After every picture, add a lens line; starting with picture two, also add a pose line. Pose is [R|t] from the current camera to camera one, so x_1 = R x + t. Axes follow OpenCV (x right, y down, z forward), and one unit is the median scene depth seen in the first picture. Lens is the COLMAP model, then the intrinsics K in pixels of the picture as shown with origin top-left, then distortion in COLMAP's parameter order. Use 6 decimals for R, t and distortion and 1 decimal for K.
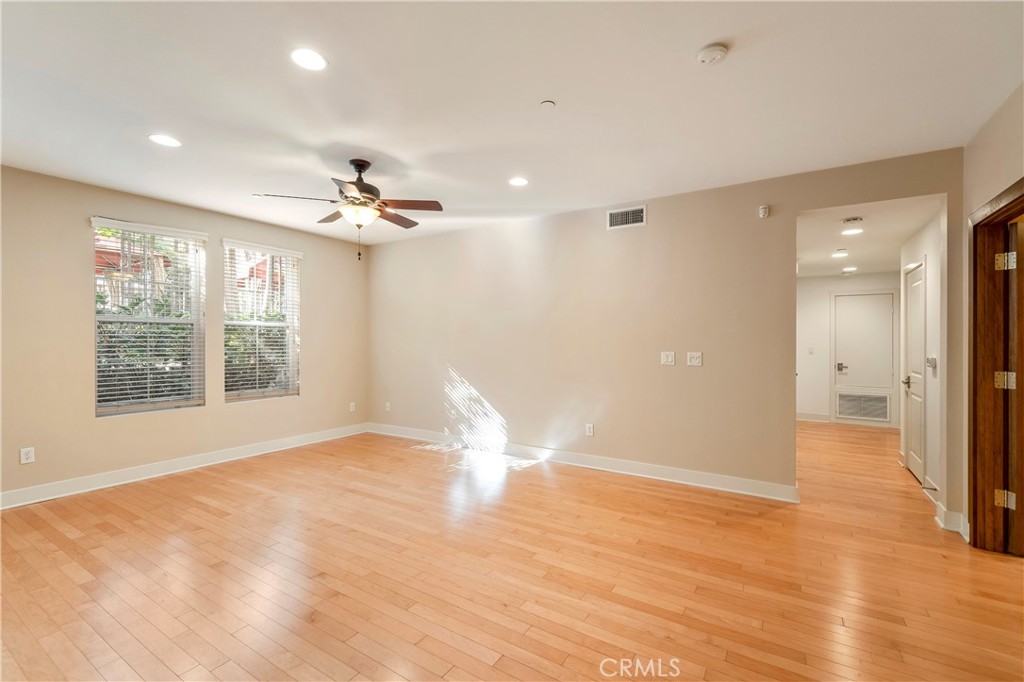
lens RADIAL K [[442.7, 0, 514.4], [0, 442.7, 339.2], [0, 0, 1]] dist [0.001243, 0.000111]
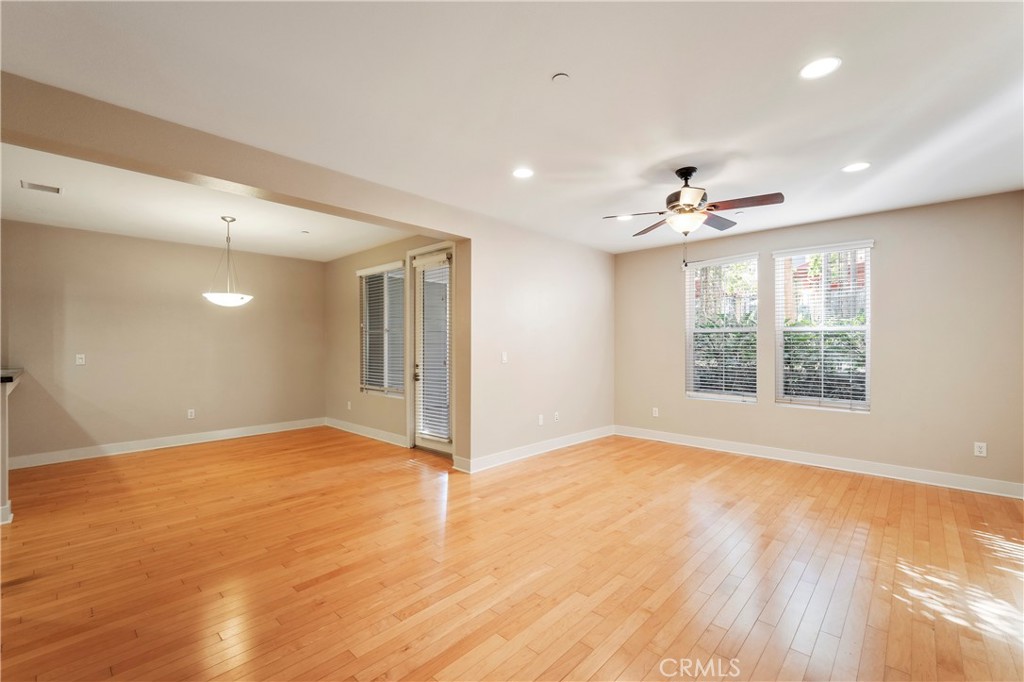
lens RADIAL K [[442.7, 0, 514.4], [0, 442.7, 339.2], [0, 0, 1]] dist [0.001243, 0.000111]
pose [[-0.184384, -0.014868, -0.982742, 0.647401], [-0.002206, 0.999889, -0.014713, 0.004457], [0.982852, -0.000545, -0.184397, 0.721712]]
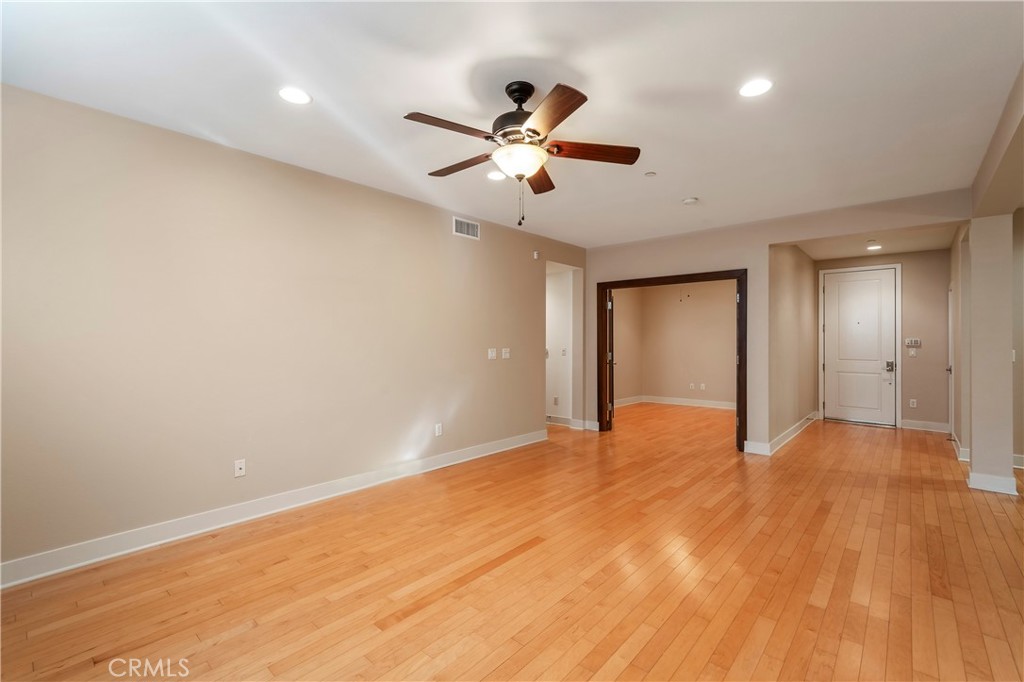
lens RADIAL K [[442.7, 0, 514.4], [0, 442.7, 339.2], [0, 0, 1]] dist [0.001243, 0.000111]
pose [[0.171469, -0.005627, 0.985173, -0.942586], [0.001789, 0.999984, 0.005401, -0.005154], [-0.985188, 0.000836, 0.171477, 0.801259]]
